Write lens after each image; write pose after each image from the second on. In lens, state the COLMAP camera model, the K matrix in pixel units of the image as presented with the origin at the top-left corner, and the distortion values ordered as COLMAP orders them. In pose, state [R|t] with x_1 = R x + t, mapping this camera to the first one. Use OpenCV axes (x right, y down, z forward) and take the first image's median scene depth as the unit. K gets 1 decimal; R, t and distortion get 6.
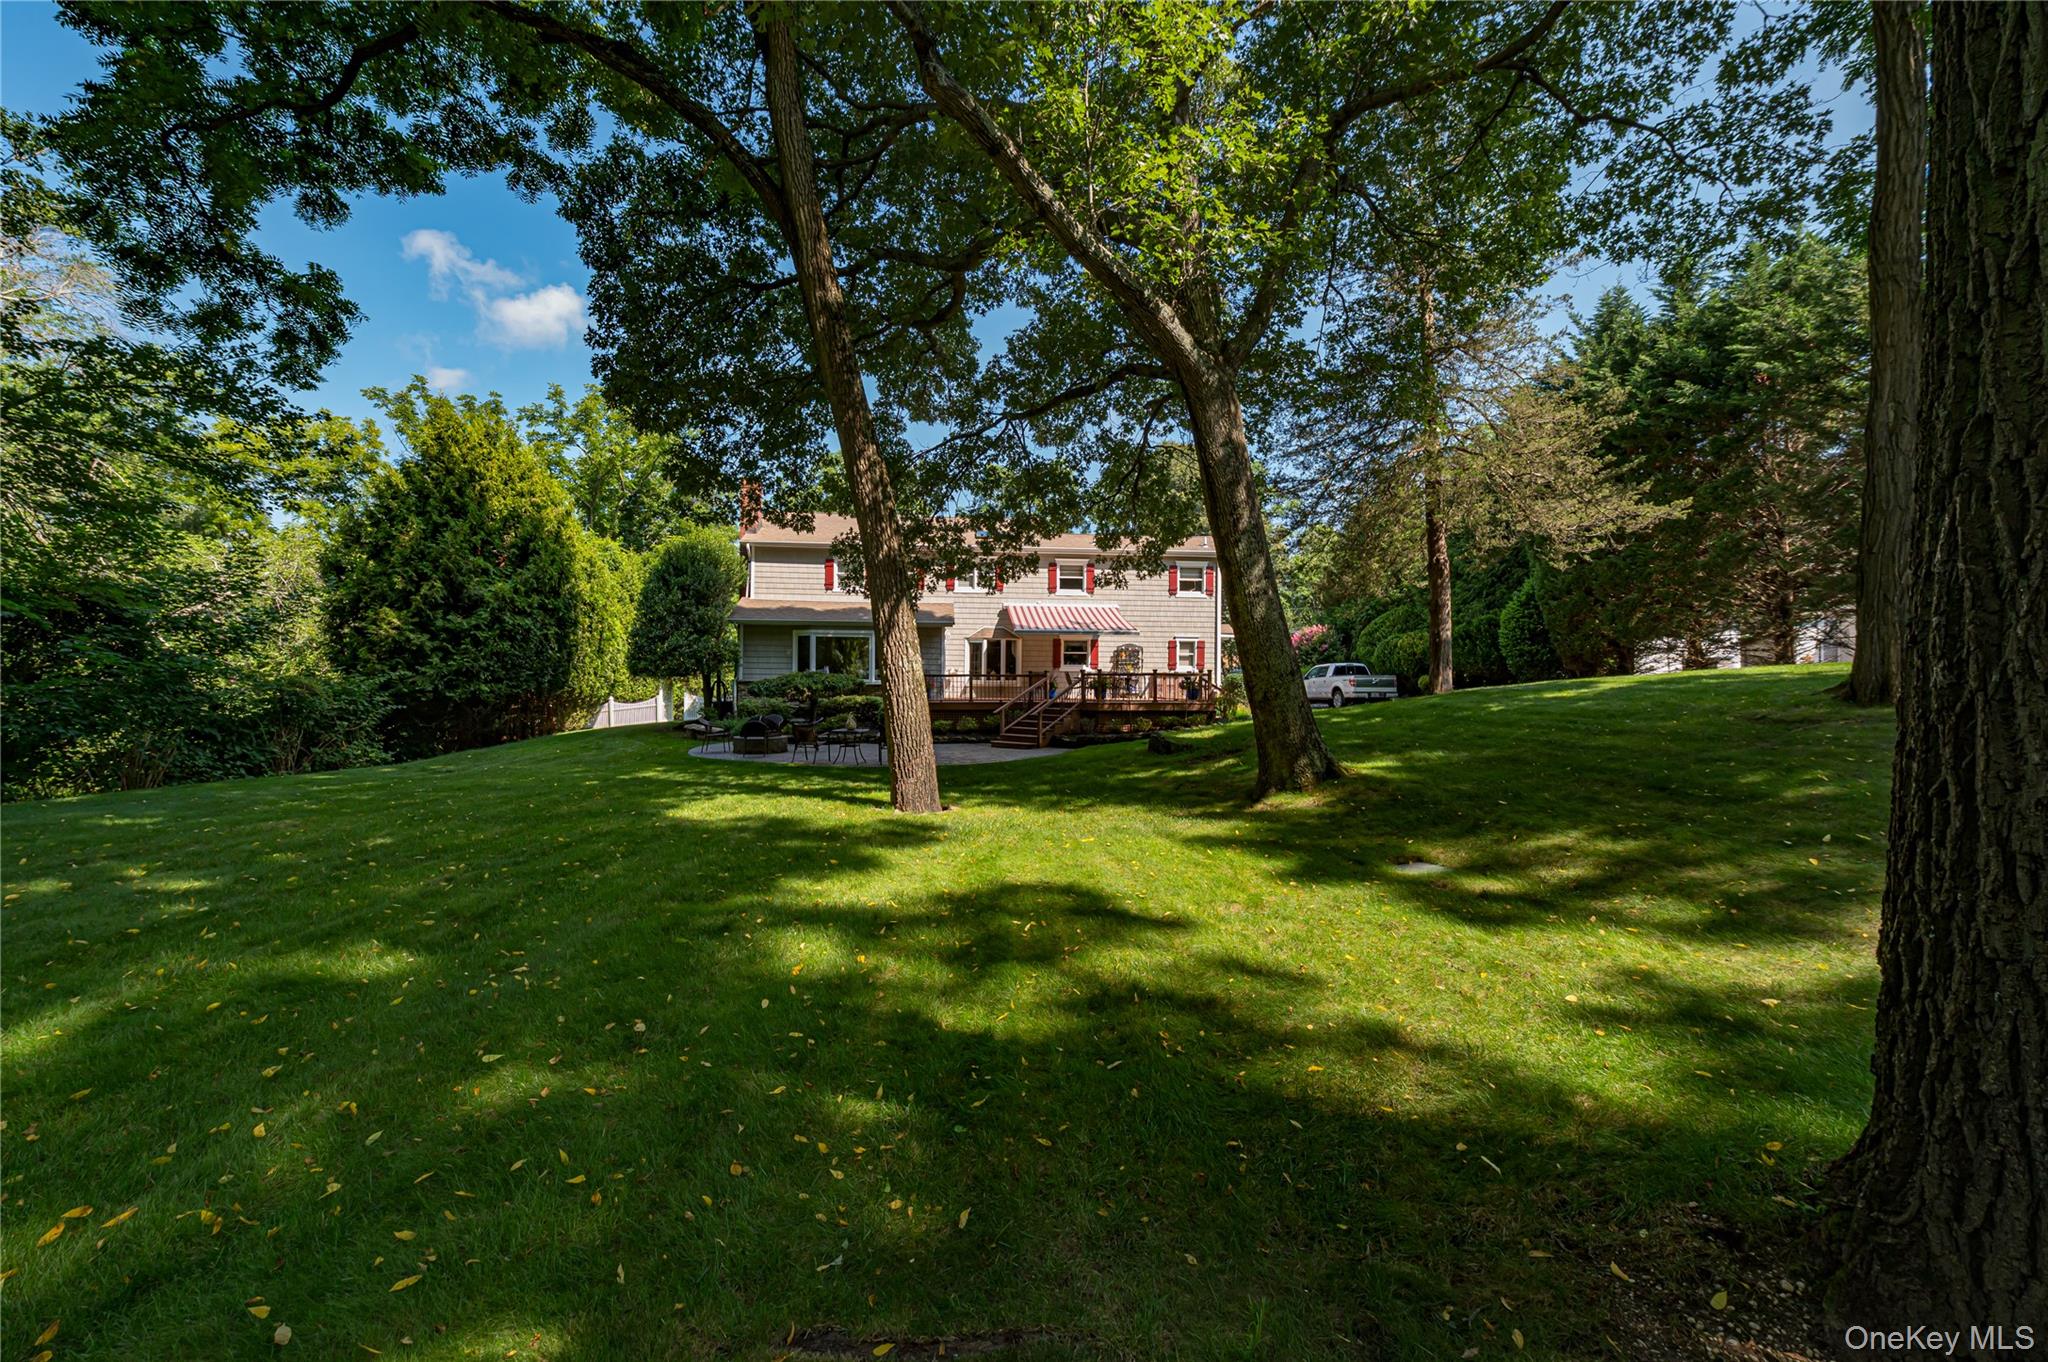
lens RADIAL K [[794.6, 0, 1019.2], [0, 794.6, 699.5], [0, 0, 1]] dist [-0.002940, -0.000372]
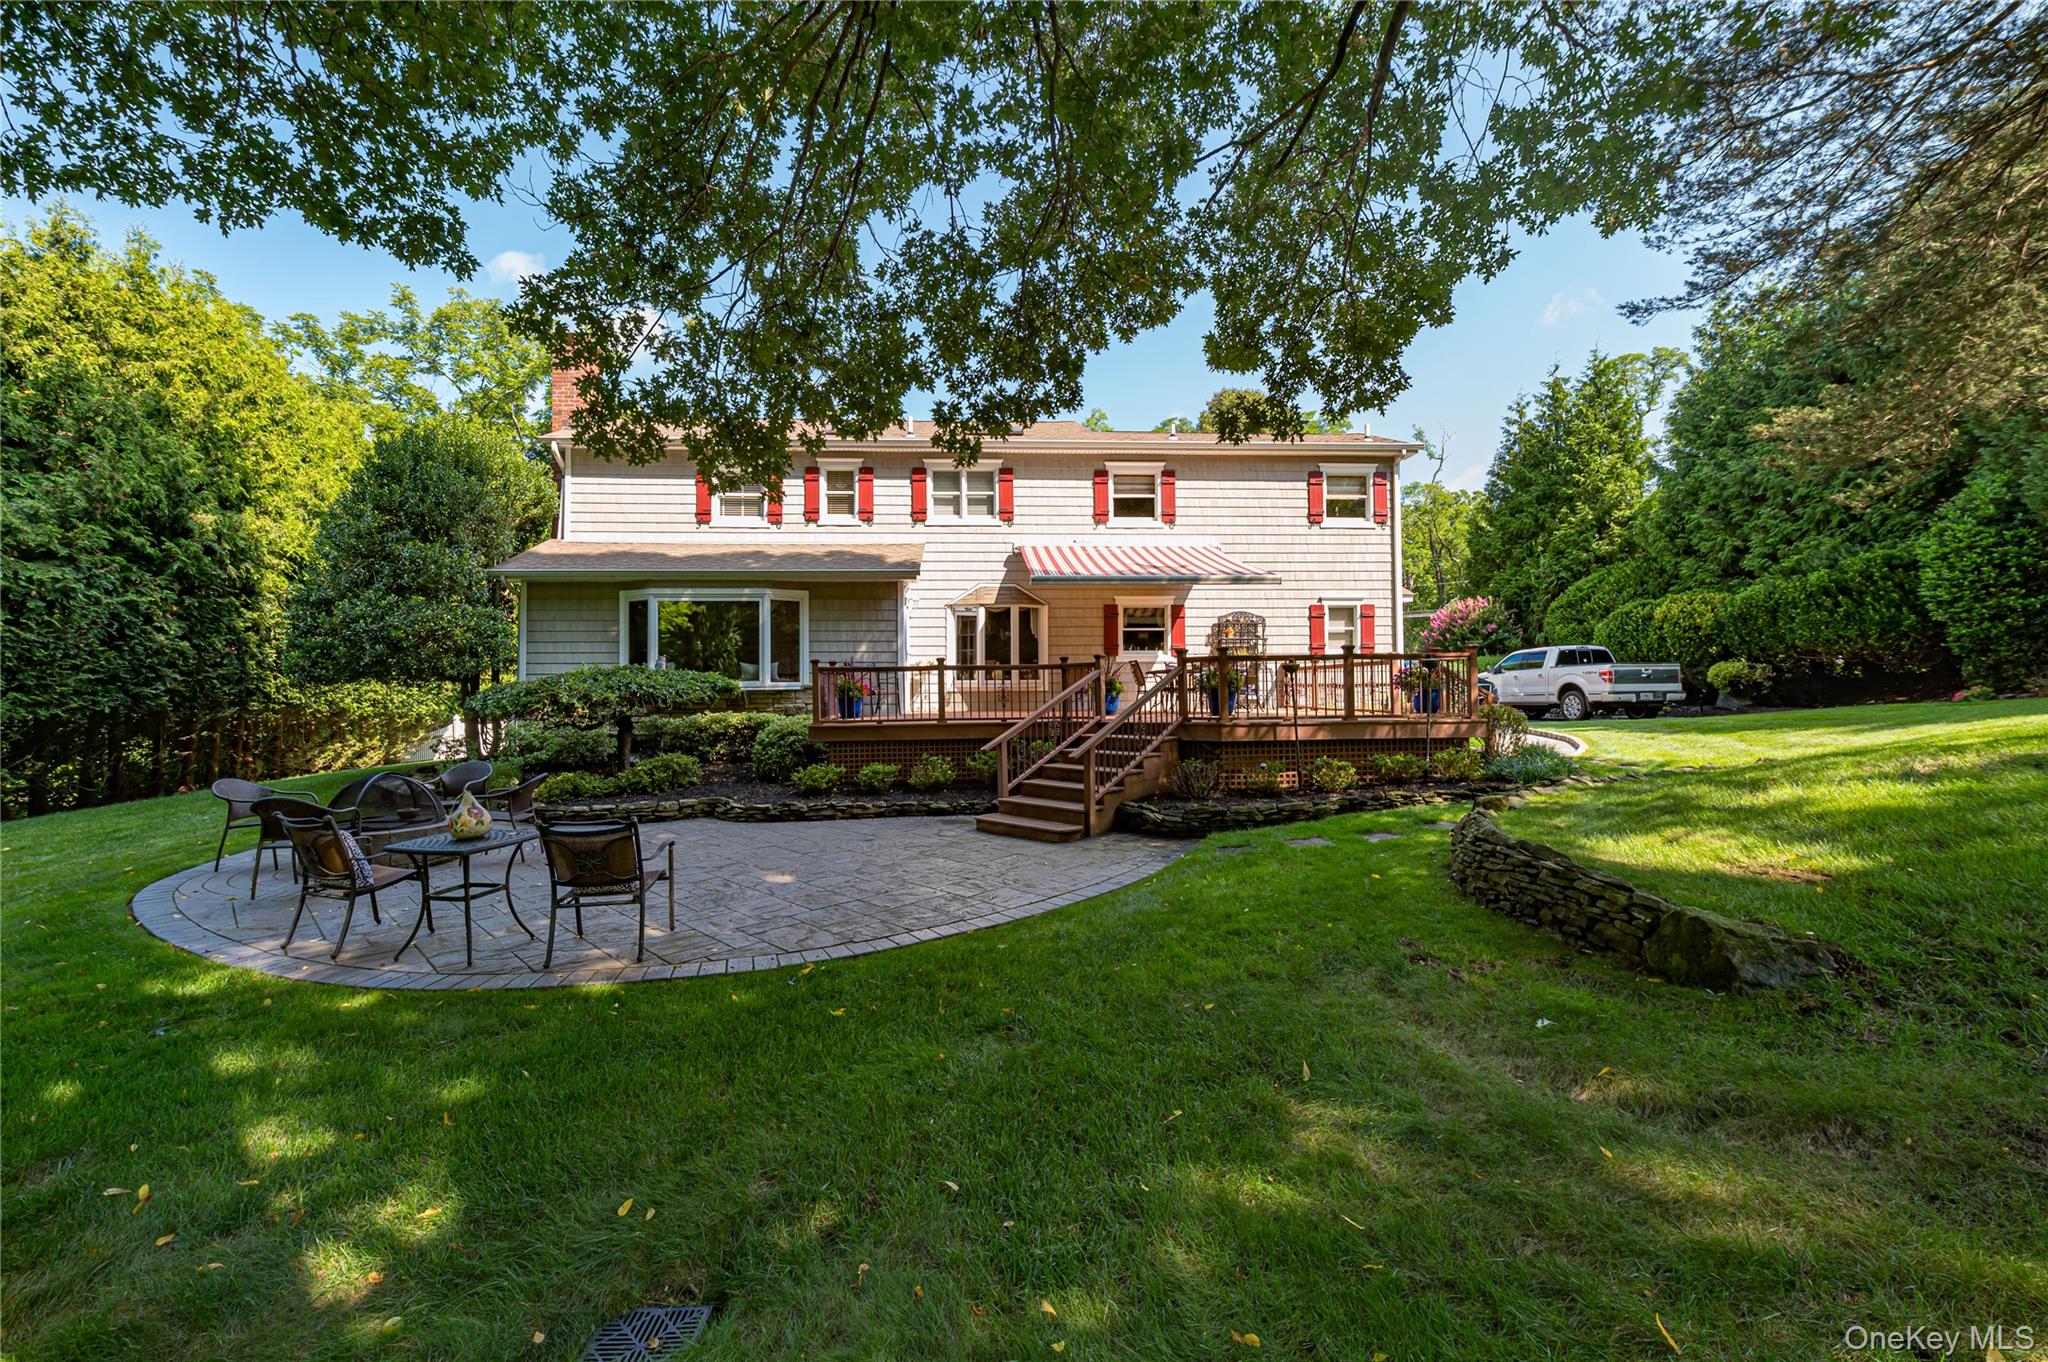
lens RADIAL K [[812.8, 0, 1022.6], [0, 812.8, 677.4], [0, 0, 1]] dist [-0.000868, 0.000182]
pose [[0.999279, -0.015645, -0.034590, 0.004455], [0.014373, 0.999222, -0.036727, -0.004912], [0.035138, 0.036203, 0.998727, 0.437697]]
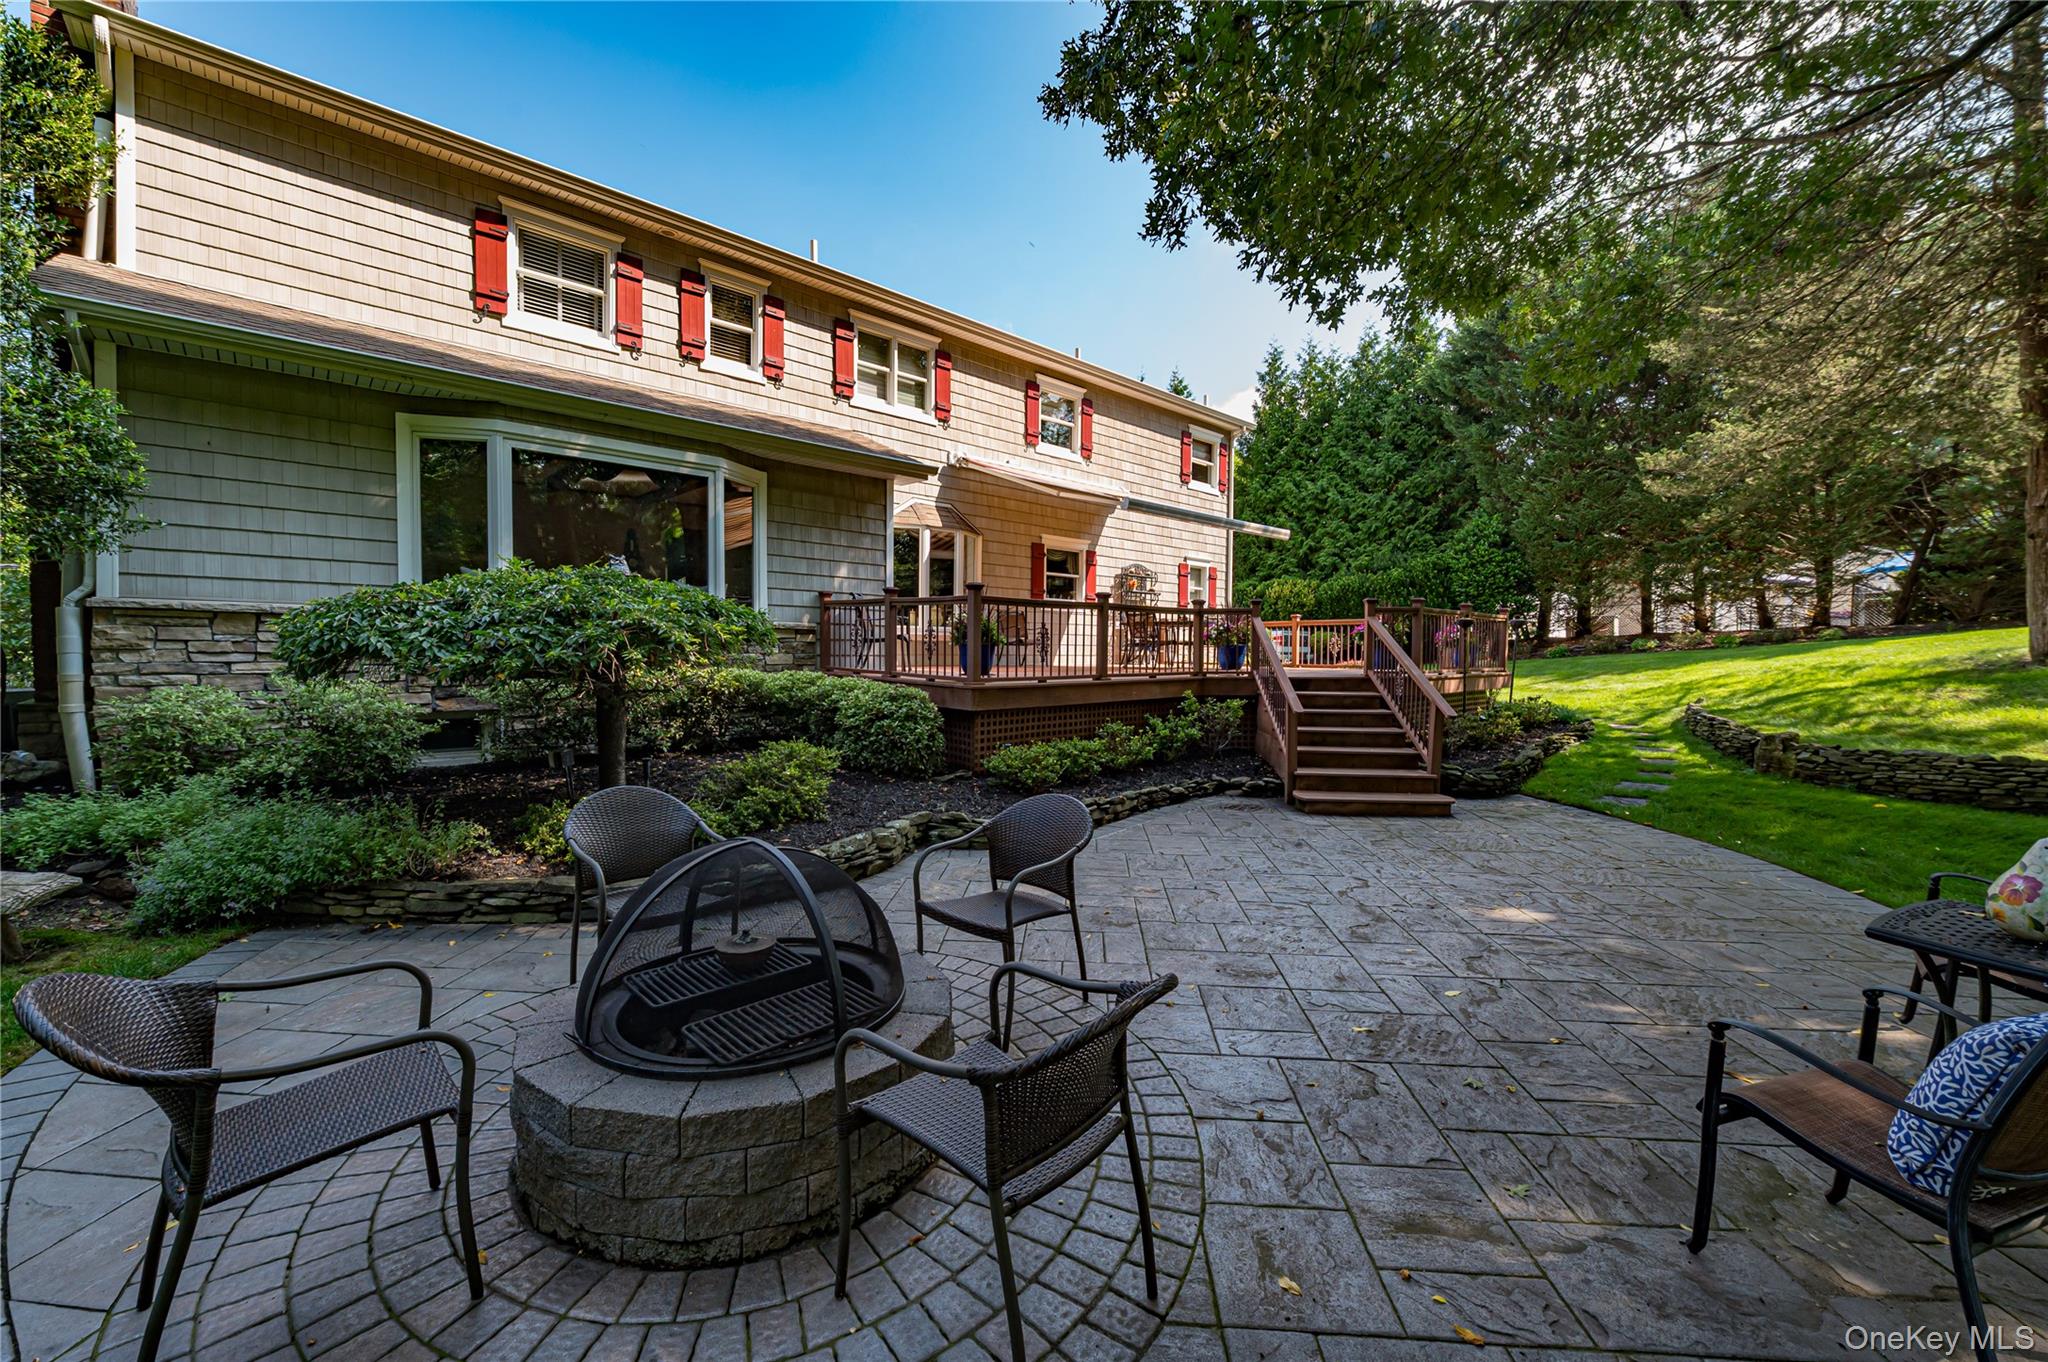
lens RADIAL K [[812.8, 0, 1022.6], [0, 812.8, 677.4], [0, 0, 1]] dist [-0.000868, 0.000182]
pose [[0.789854, -0.020598, 0.612949, -0.271050], [0.010134, 0.999738, 0.020537, -0.005244], [-0.613211, -0.010010, 0.789856, 0.631562]]
